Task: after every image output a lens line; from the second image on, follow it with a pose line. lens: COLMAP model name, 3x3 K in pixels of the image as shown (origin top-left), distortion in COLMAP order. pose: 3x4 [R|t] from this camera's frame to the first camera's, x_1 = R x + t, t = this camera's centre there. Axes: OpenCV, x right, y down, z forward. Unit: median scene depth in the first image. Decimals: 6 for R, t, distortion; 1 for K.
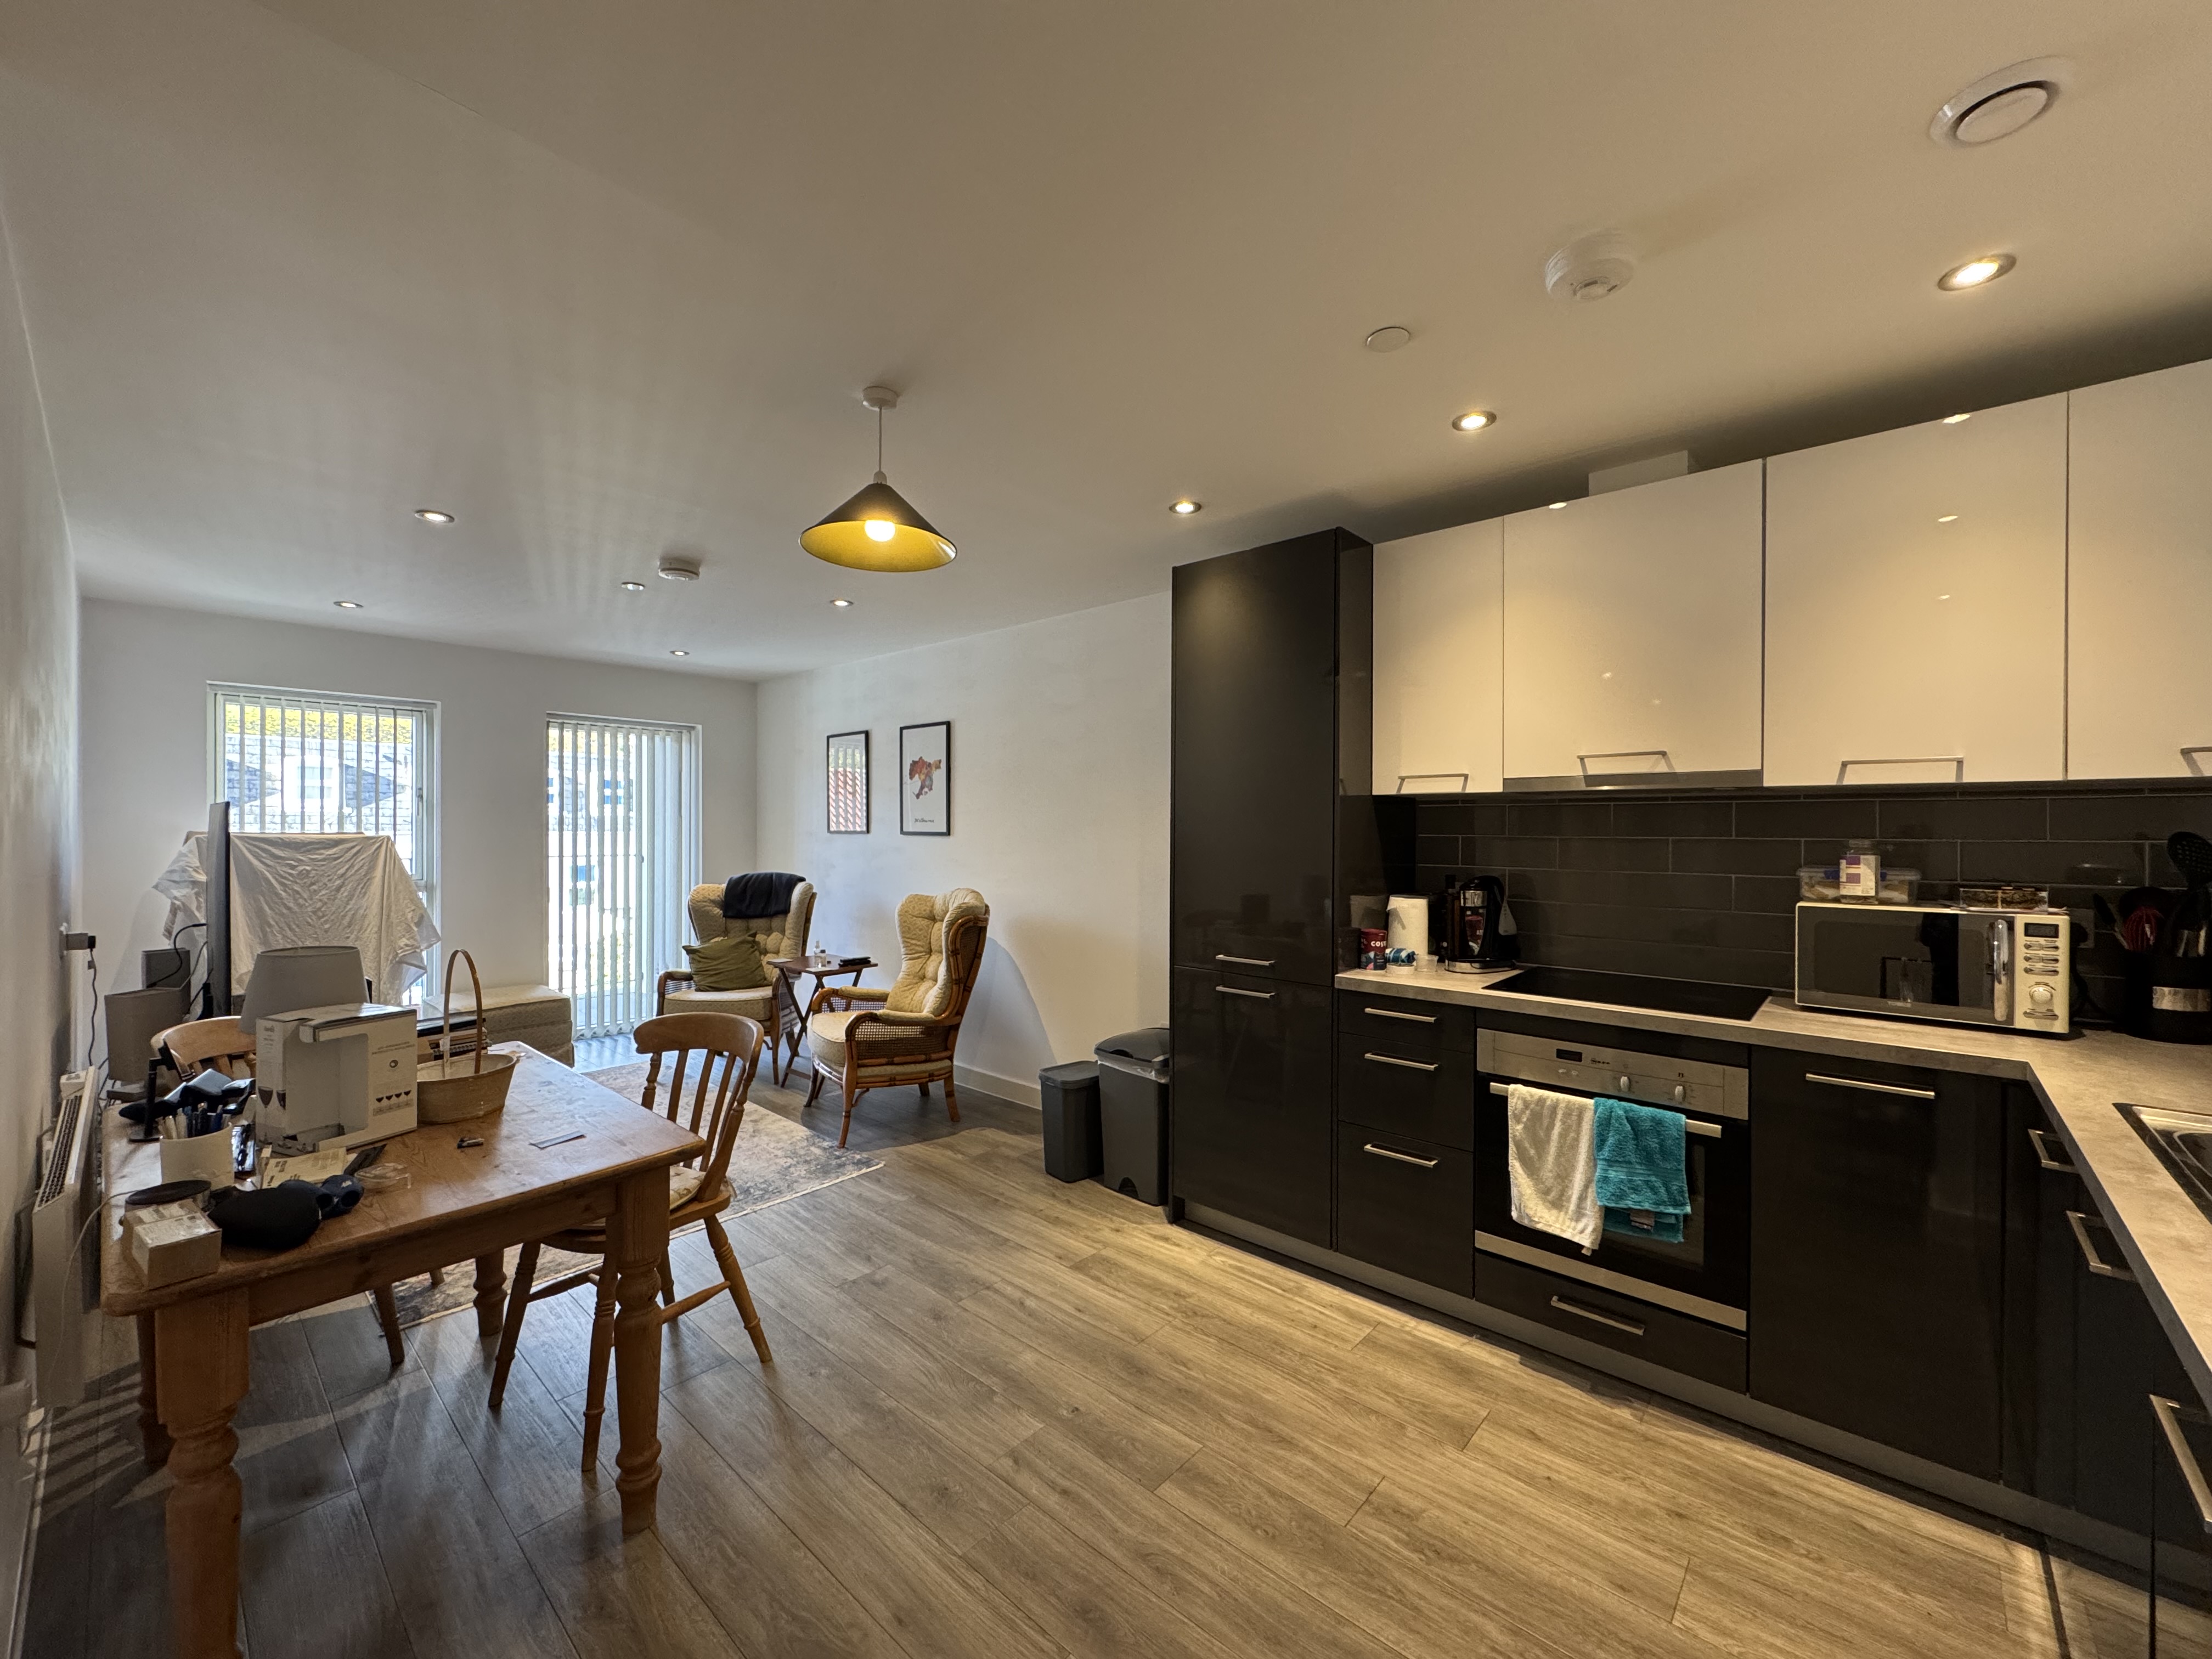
lens RADIAL K [[880.7, 0, 1098.9], [0, 880.7, 827.2], [0, 0, 1]] dist [-0.001088, 0.000452]
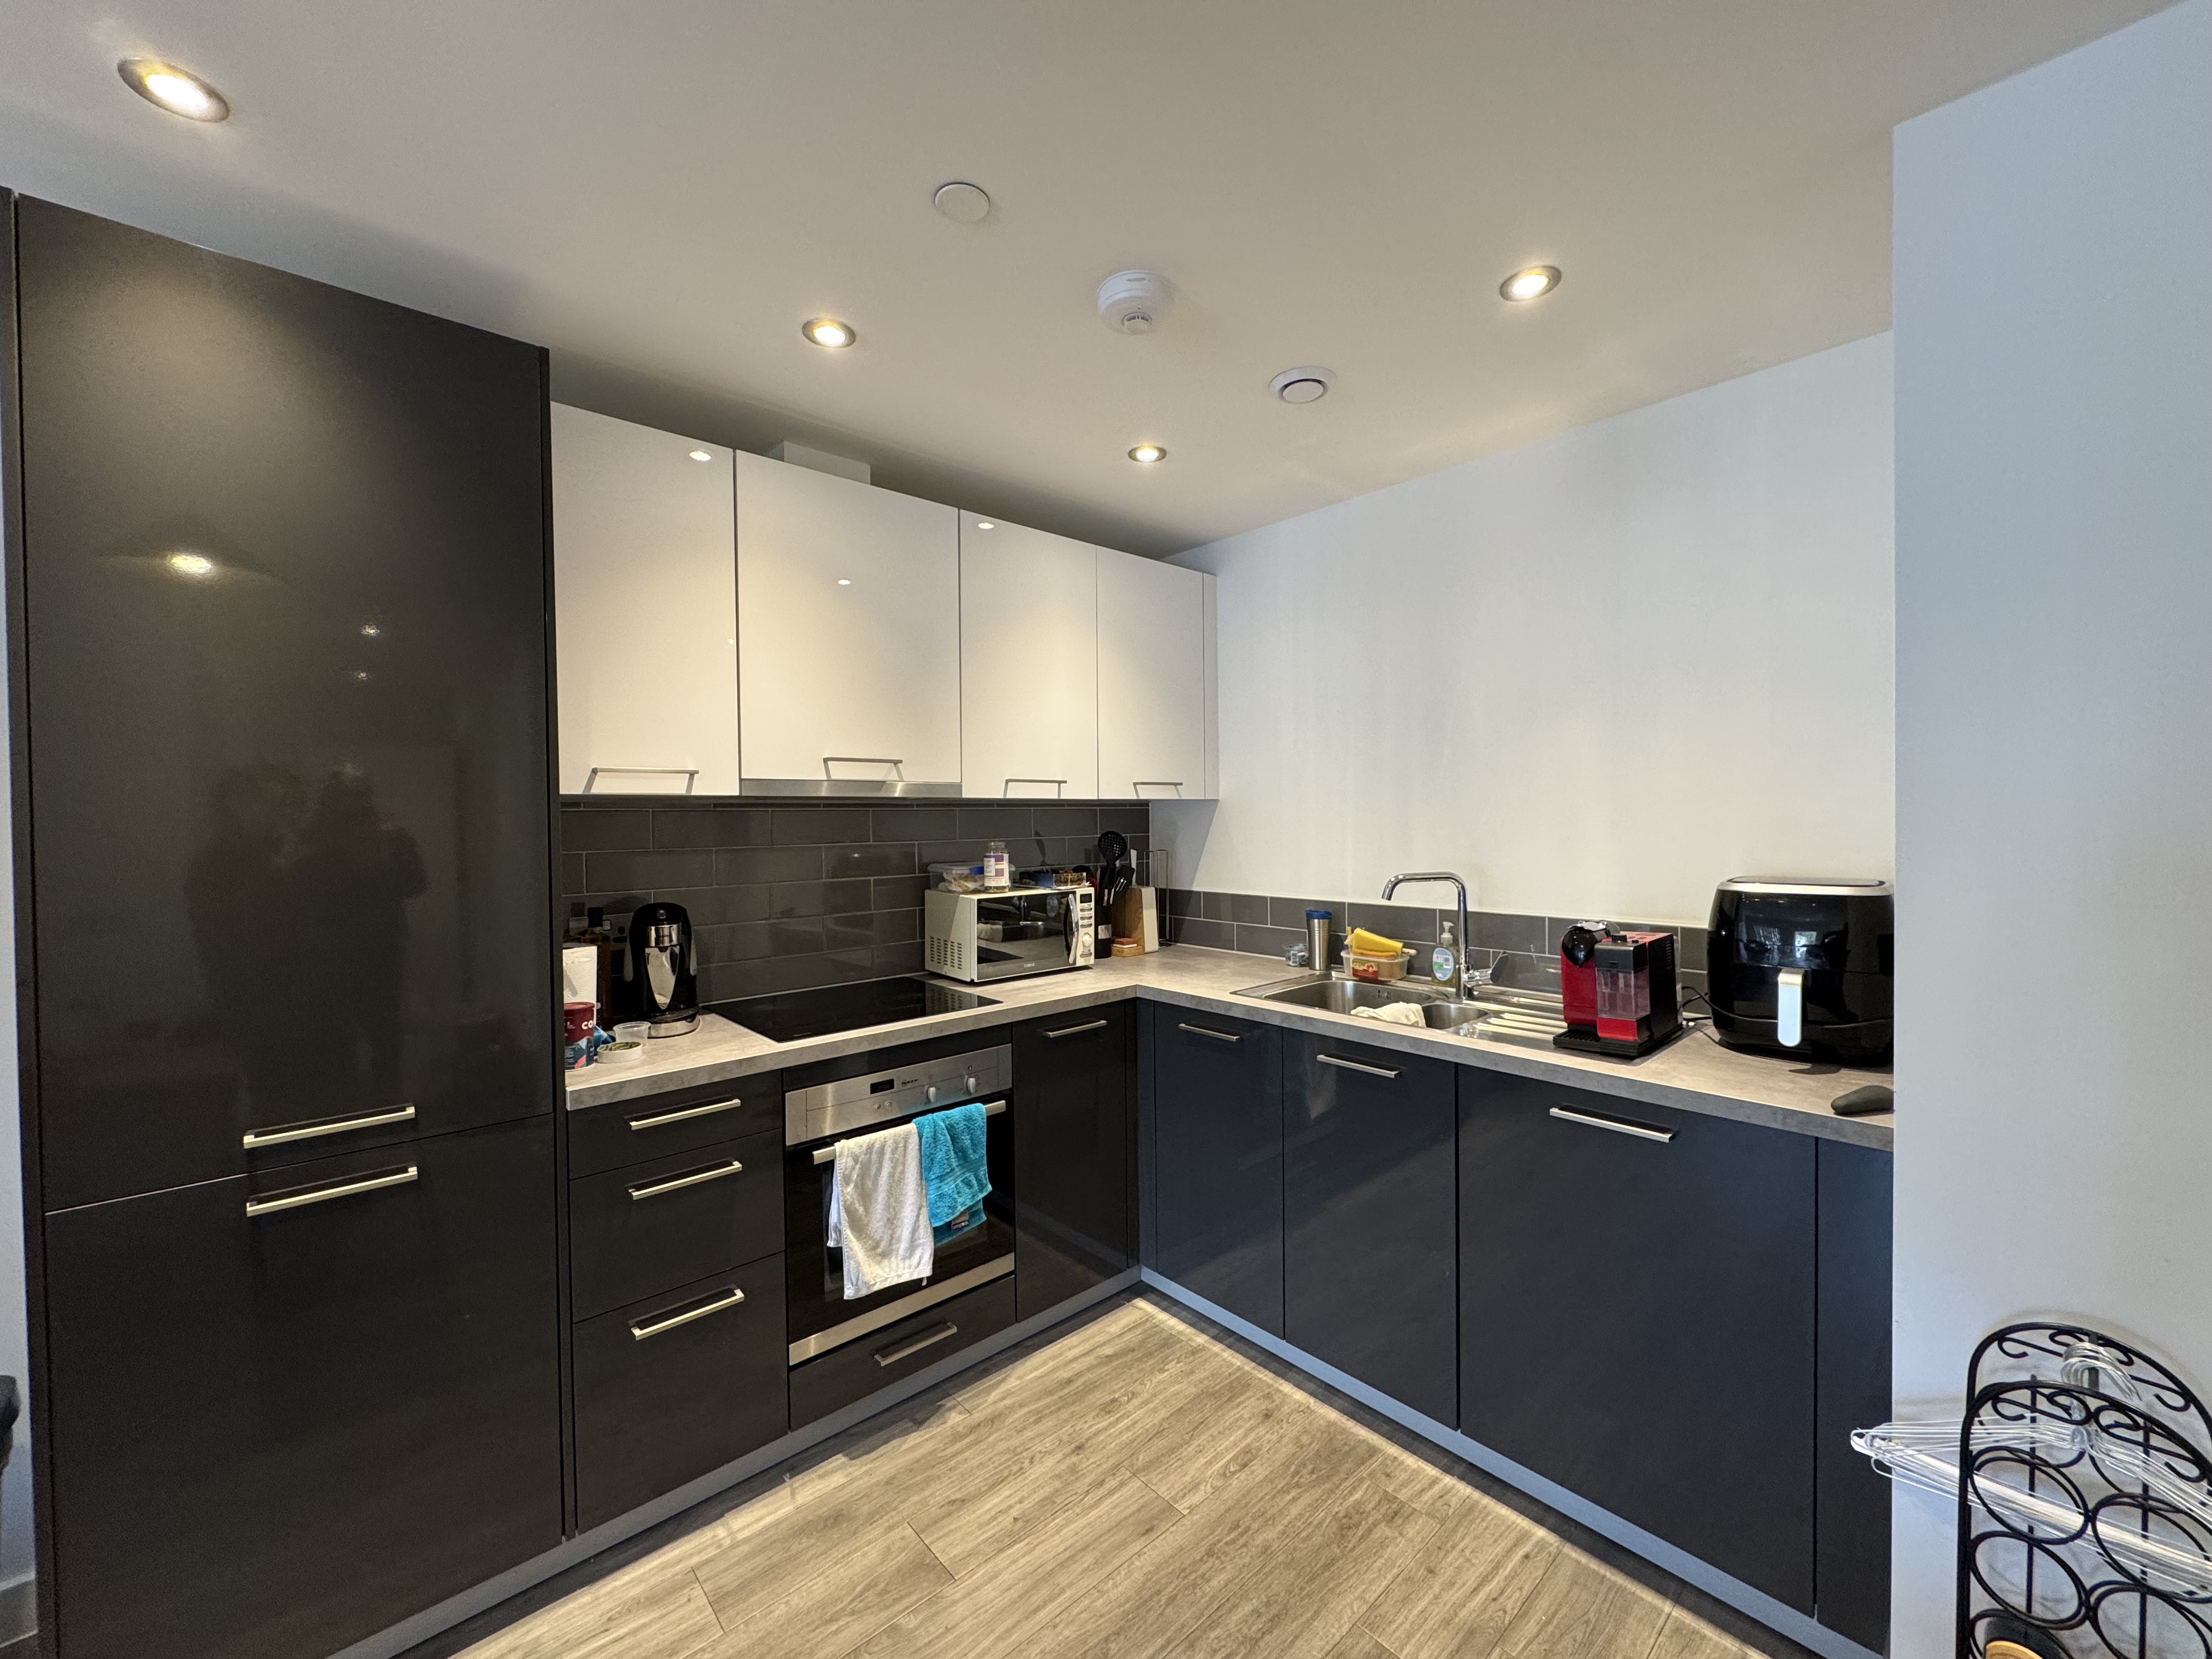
lens RADIAL K [[880.7, 0, 1112.3], [0, 880.7, 831.0], [0, 0, 1]] dist [-0.001088, 0.000452]
pose [[0.099247, -0.020635, 0.994849, -0.284645], [0.010623, 0.999750, 0.019676, -0.018491], [-0.995006, 0.008615, 0.099442, 0.543282]]
